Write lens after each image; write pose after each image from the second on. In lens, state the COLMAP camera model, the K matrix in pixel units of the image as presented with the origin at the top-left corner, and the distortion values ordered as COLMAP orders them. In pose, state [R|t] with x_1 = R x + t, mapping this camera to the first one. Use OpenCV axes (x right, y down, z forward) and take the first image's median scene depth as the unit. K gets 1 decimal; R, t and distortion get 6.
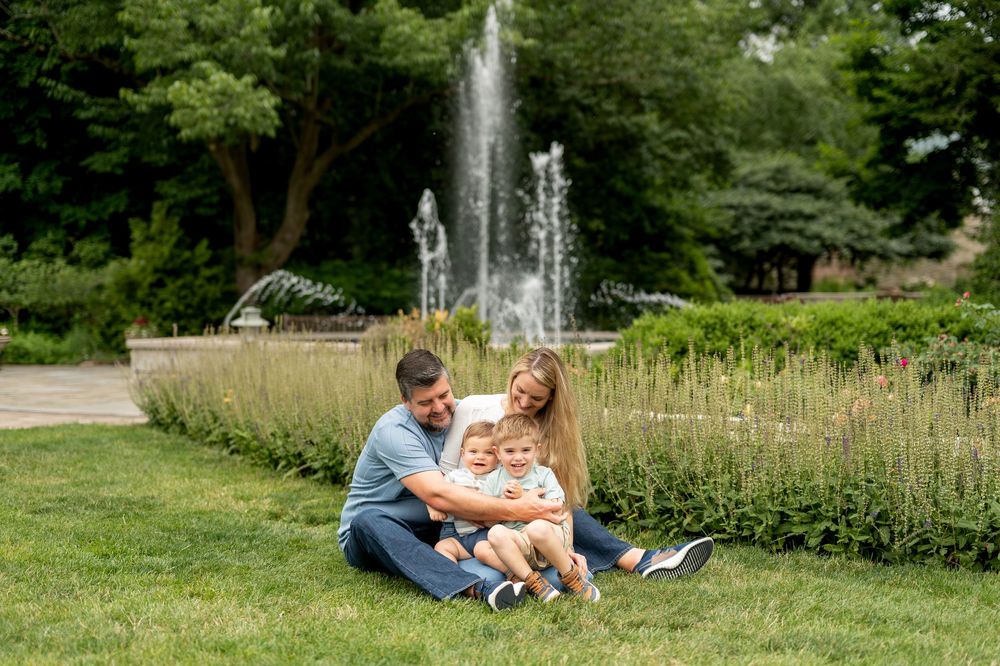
lens RADIAL K [[1526.5, 0, 496.0], [0, 1526.5, 327.4], [0, 0, 1]] dist [-0.002146, 0.000000]
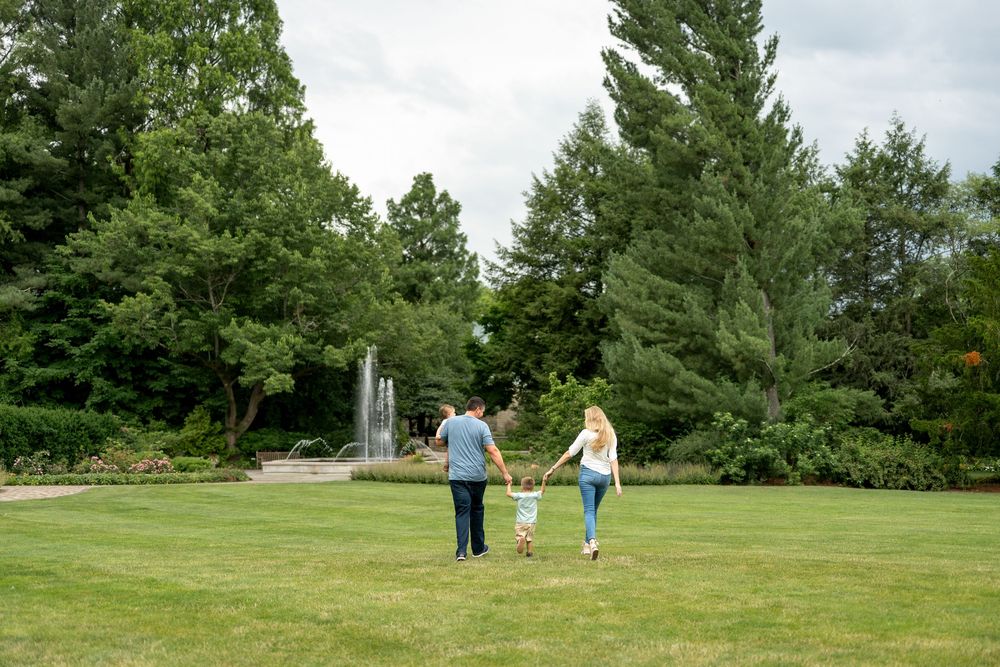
lens RADIAL K [[1431.9, 0, 494.3], [0, 1431.9, 330.0], [0, 0, 1]] dist [0.008967, 0.000000]
pose [[0.954480, 0.013595, 0.297966, -0.606266], [0.010511, 0.996807, -0.079149, -0.021635], [-0.298090, 0.078678, 0.951290, -1.787083]]
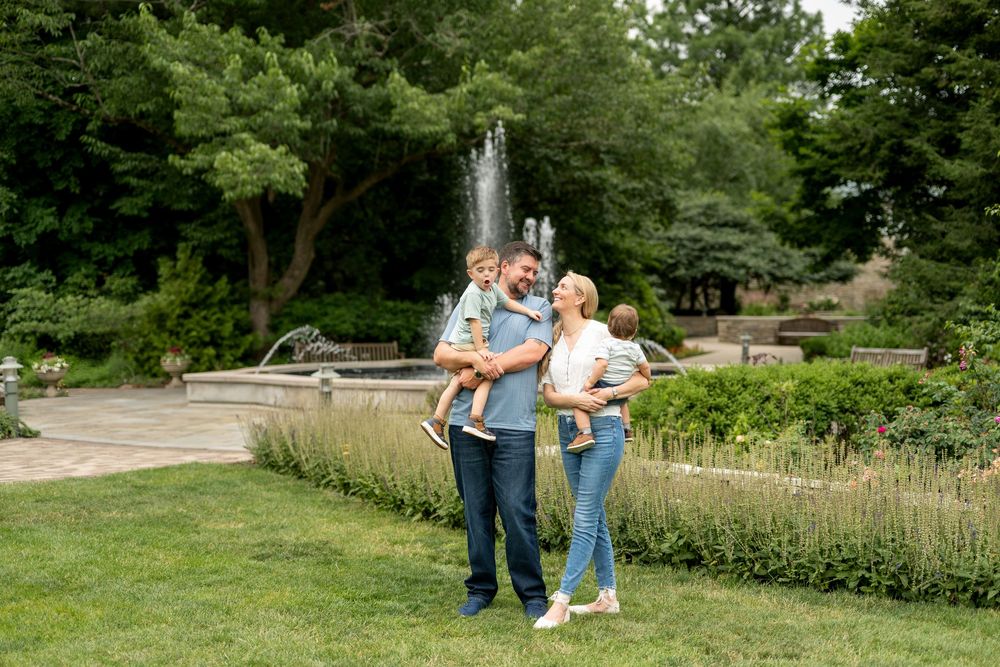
lens RADIAL K [[1386.8, 0, 492.2], [0, 1386.8, 326.2], [0, 0, 1]] dist [-0.004682, 0.000000]
pose [[0.999050, 0.000056, 0.043571, -0.046384], [-0.000013, 1.000000, -0.000992, -0.024902], [-0.043571, 0.000990, 0.999050, -0.067826]]
